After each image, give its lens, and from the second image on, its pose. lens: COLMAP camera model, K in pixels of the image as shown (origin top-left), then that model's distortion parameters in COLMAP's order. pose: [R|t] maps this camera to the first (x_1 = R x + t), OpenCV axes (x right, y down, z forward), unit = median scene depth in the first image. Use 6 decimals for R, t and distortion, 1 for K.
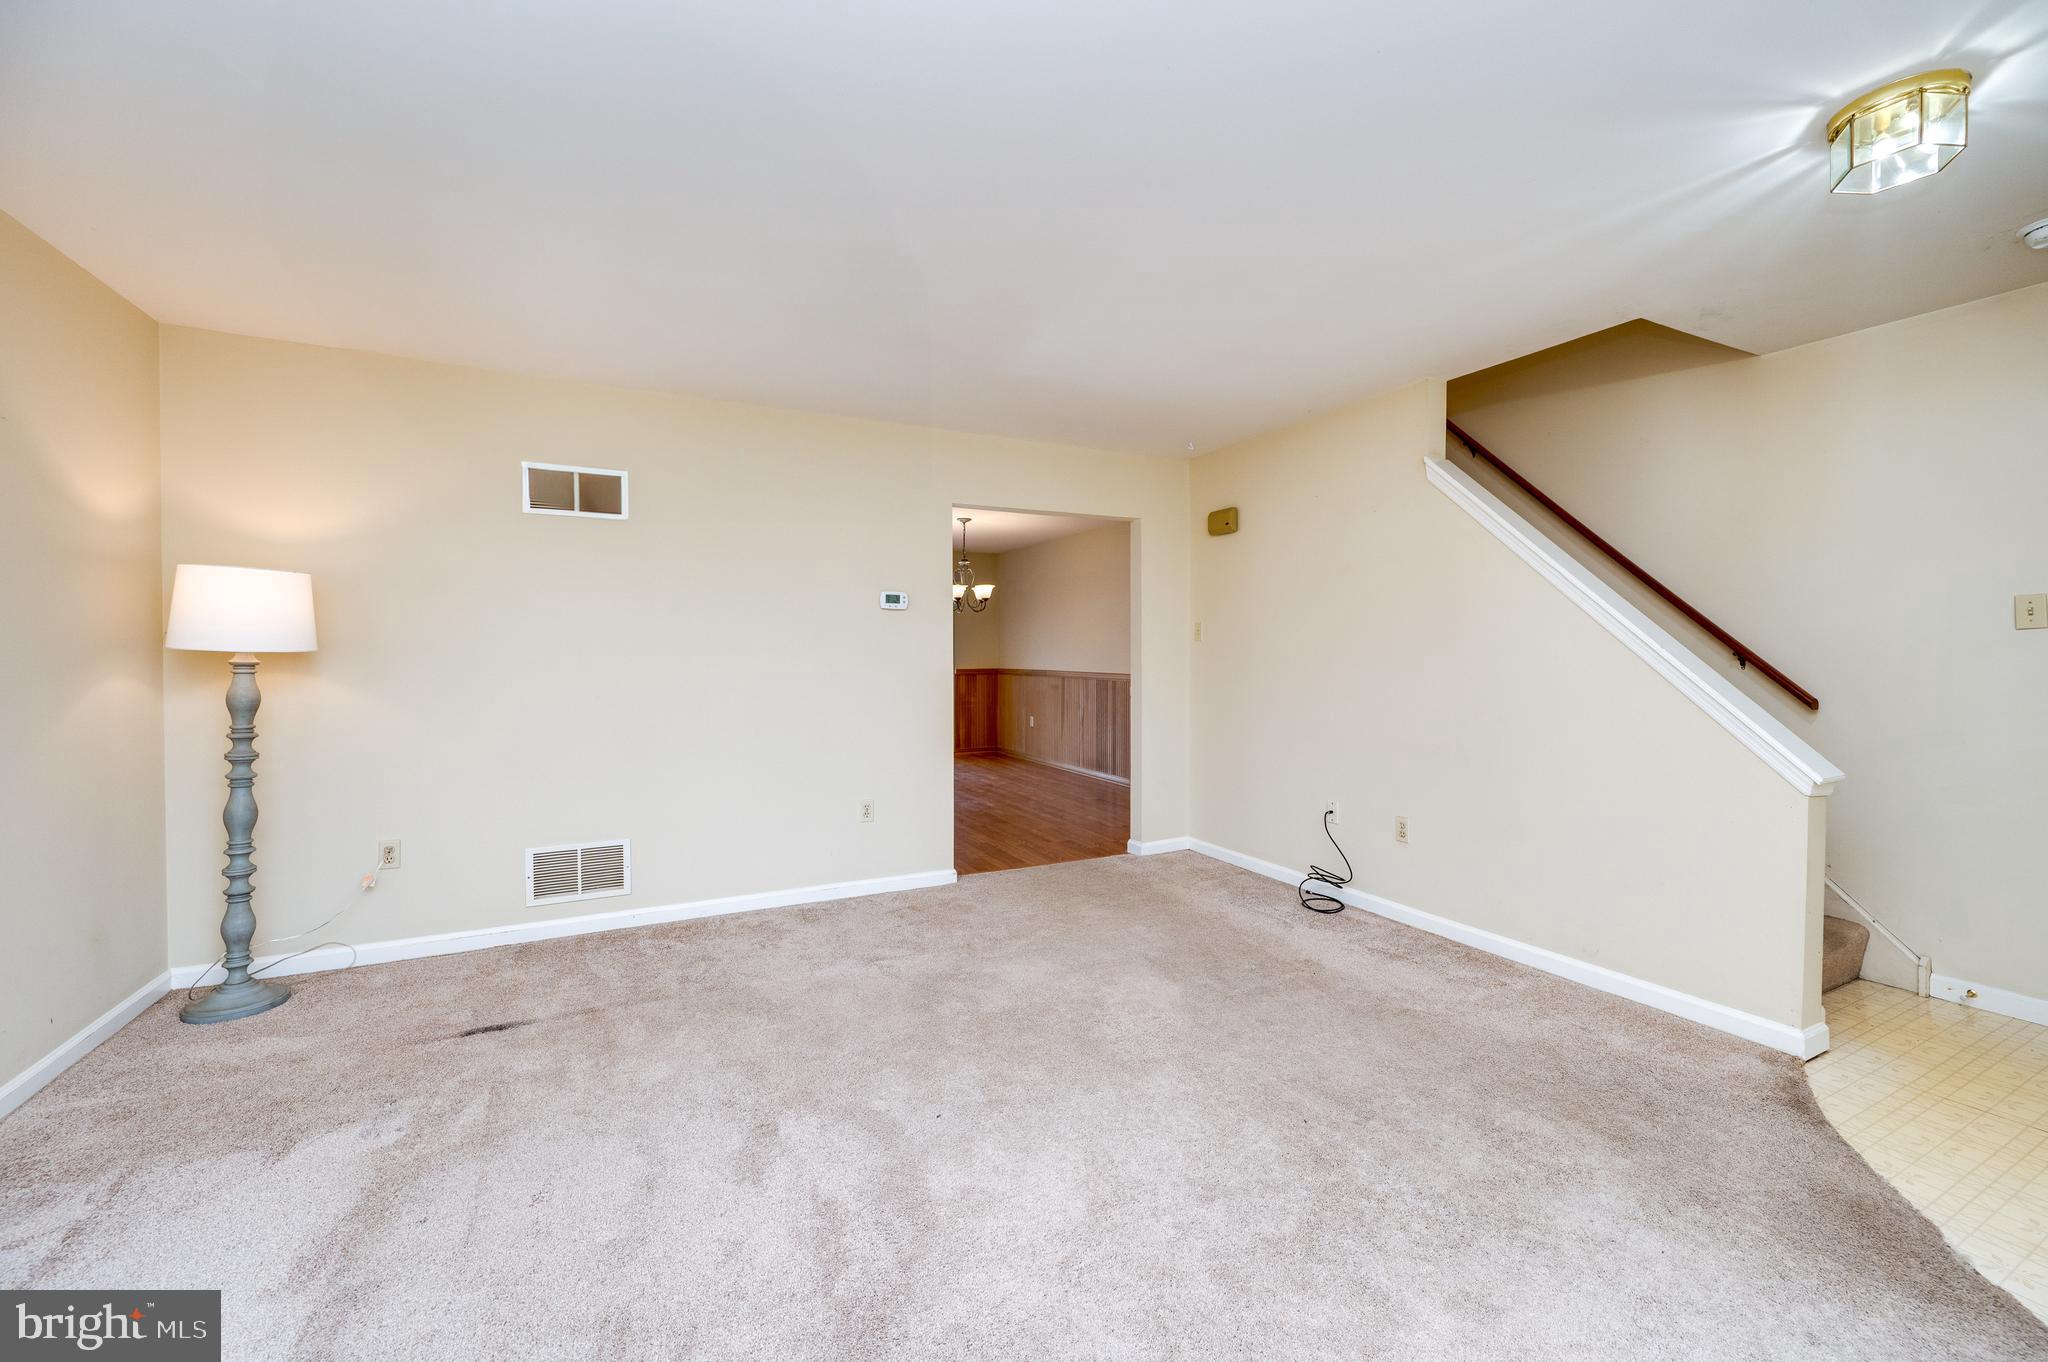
lens RADIAL K [[805.6, 0, 1025.8], [0, 805.6, 674.4], [0, 0, 1]] dist [-0.001167, -0.000315]
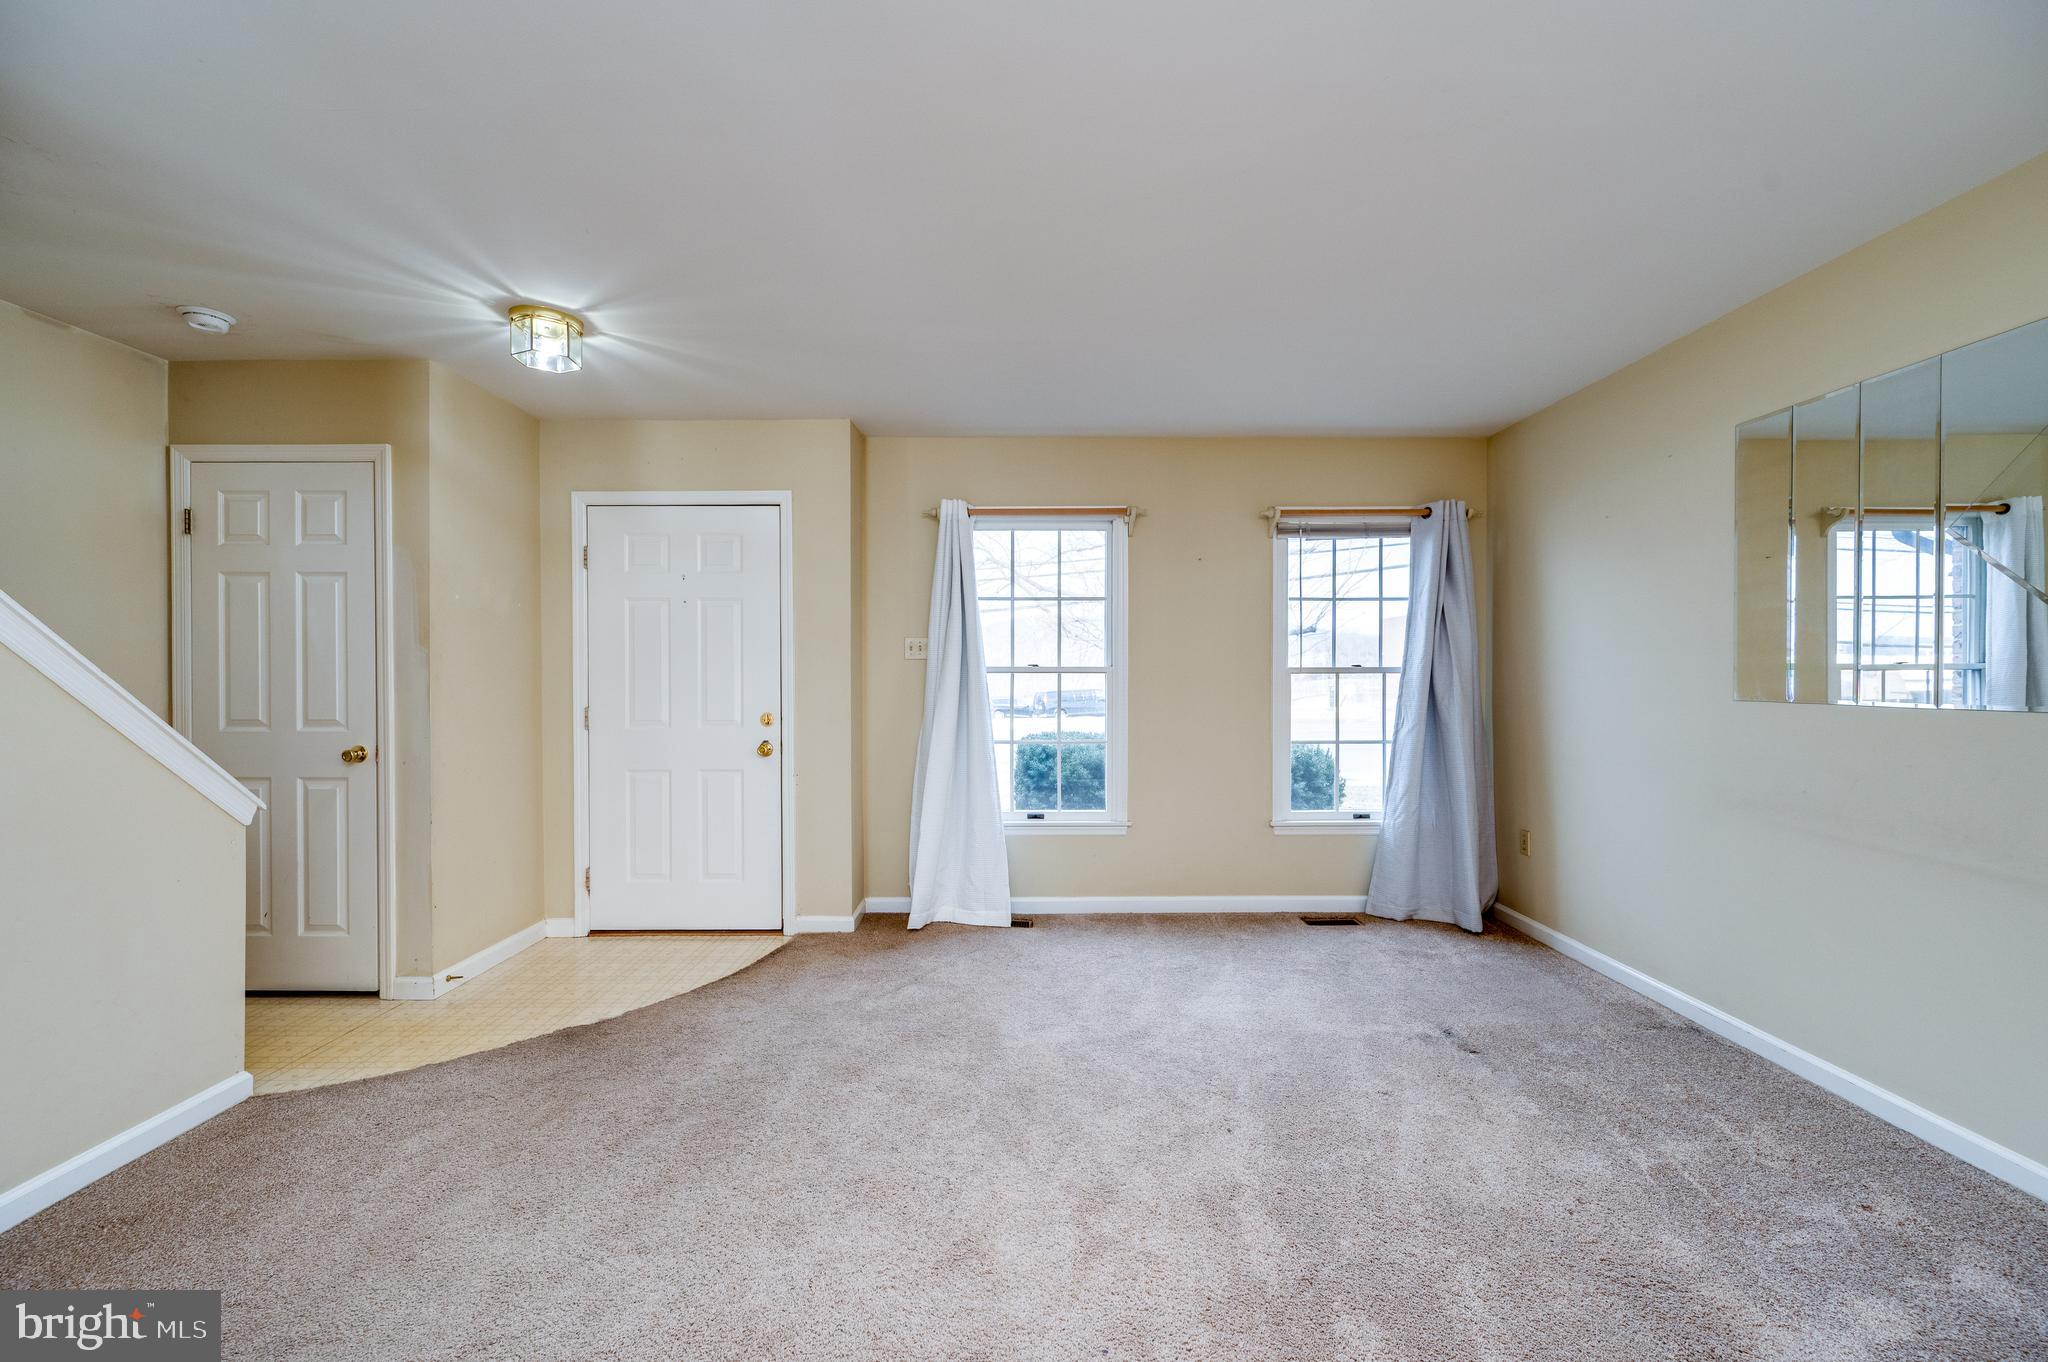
lens RADIAL K [[805.6, 0, 1028.1], [0, 805.6, 686.8], [0, 0, 1]] dist [-0.001167, -0.000315]
pose [[-0.891503, -0.003265, 0.453004, -0.269921], [0.014830, 0.999228, 0.036387, -0.032838], [-0.452773, 0.039157, -0.890766, 1.242180]]
